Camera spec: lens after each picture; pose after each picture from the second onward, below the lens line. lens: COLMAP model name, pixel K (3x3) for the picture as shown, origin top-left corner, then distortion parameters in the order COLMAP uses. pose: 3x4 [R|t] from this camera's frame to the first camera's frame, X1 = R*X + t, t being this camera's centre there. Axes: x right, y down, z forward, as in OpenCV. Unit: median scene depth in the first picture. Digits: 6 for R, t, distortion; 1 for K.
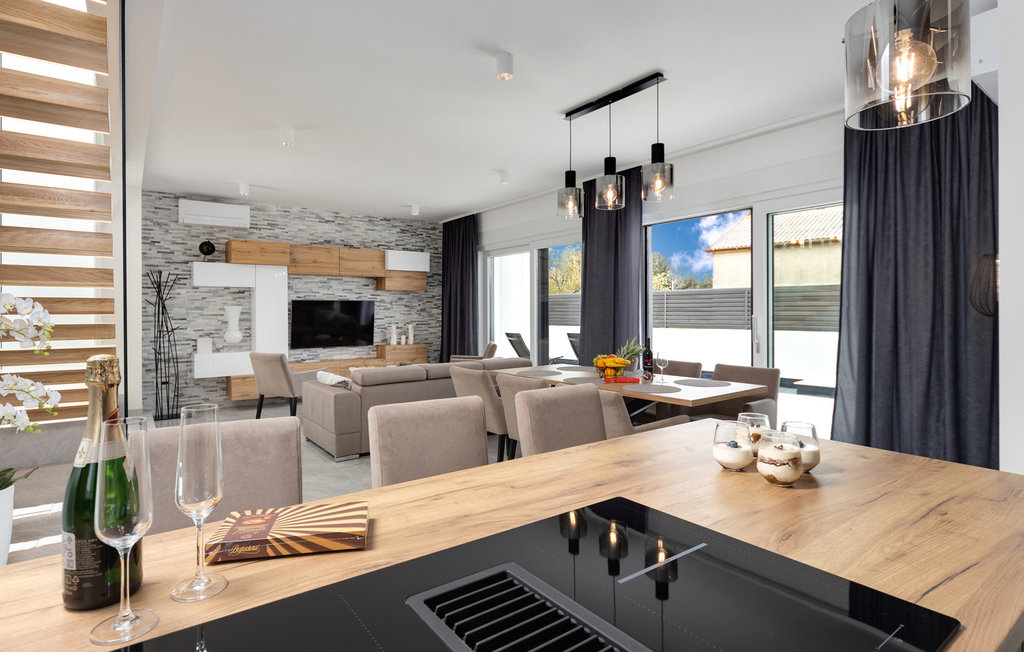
lens RADIAL K [[529.6, 0, 514.2], [0, 529.6, 306.2], [0, 0, 1]] dist [-0.000307, -0.000207]
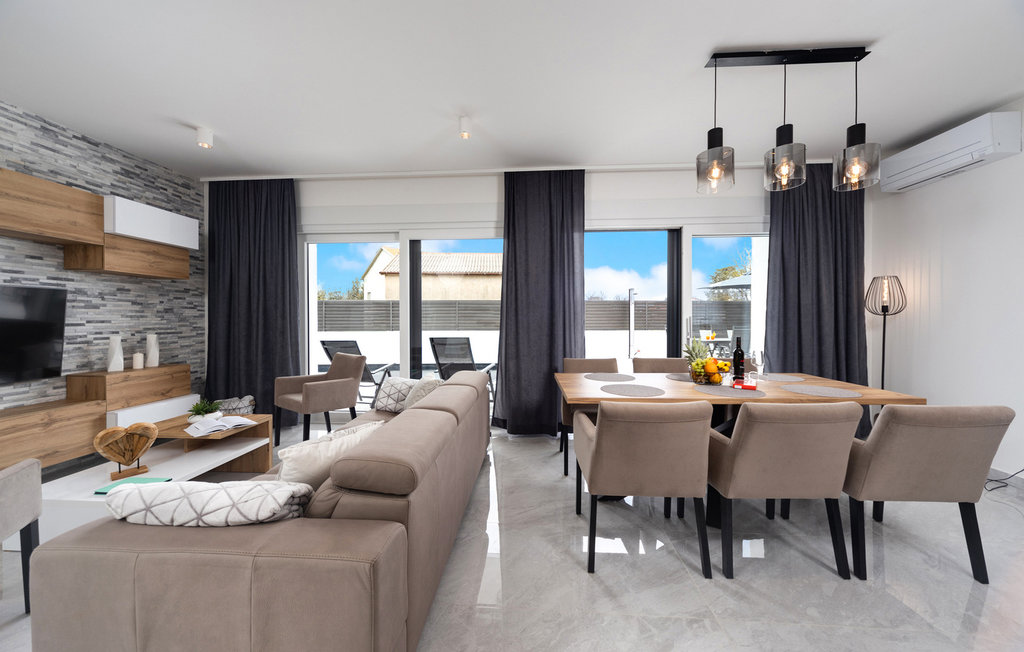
lens RADIAL K [[351.0, 0, 514.3], [0, 351.0, 321.3], [0, 0, 1]] dist [0.000381, -0.000053]
pose [[0.637361, -0.003864, 0.770555, -0.256169], [-0.008295, 0.999895, 0.011875, 0.012874], [-0.770520, -0.013961, 0.637262, 0.463152]]
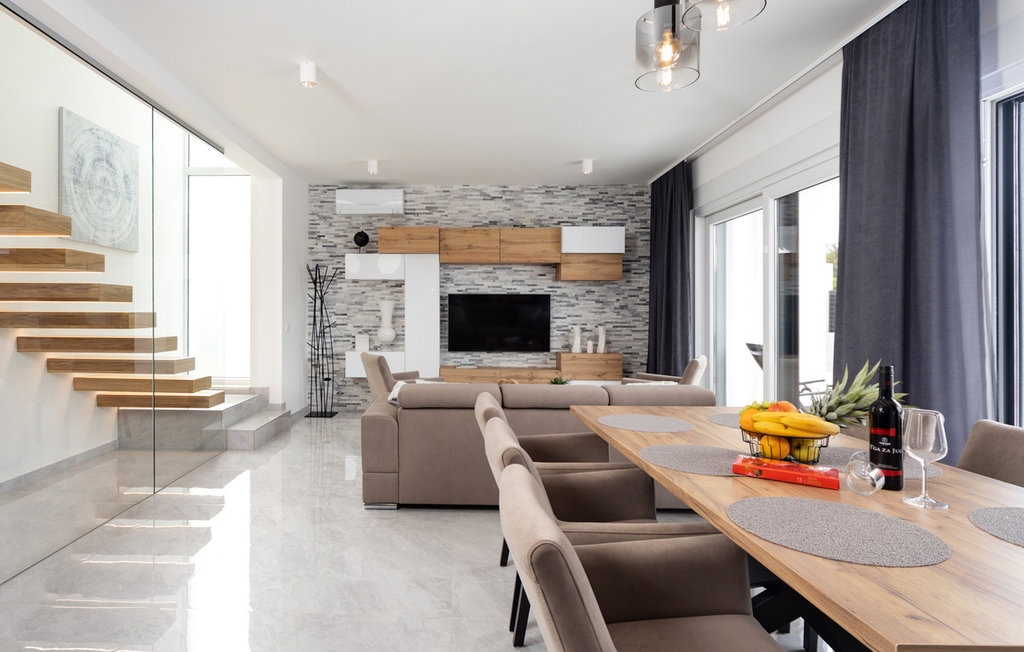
lens RADIAL K [[564.4, 0, 437.3], [0, 564.4, 308.0], [0, 0, 1]] dist [-0.000411, -0.000105]
pose [[0.775722, 0.002038, -0.631072, 0.130699], [-0.003452, 0.999994, -0.001013, 0.011168], [0.631066, 0.002964, 0.775724, 0.265450]]
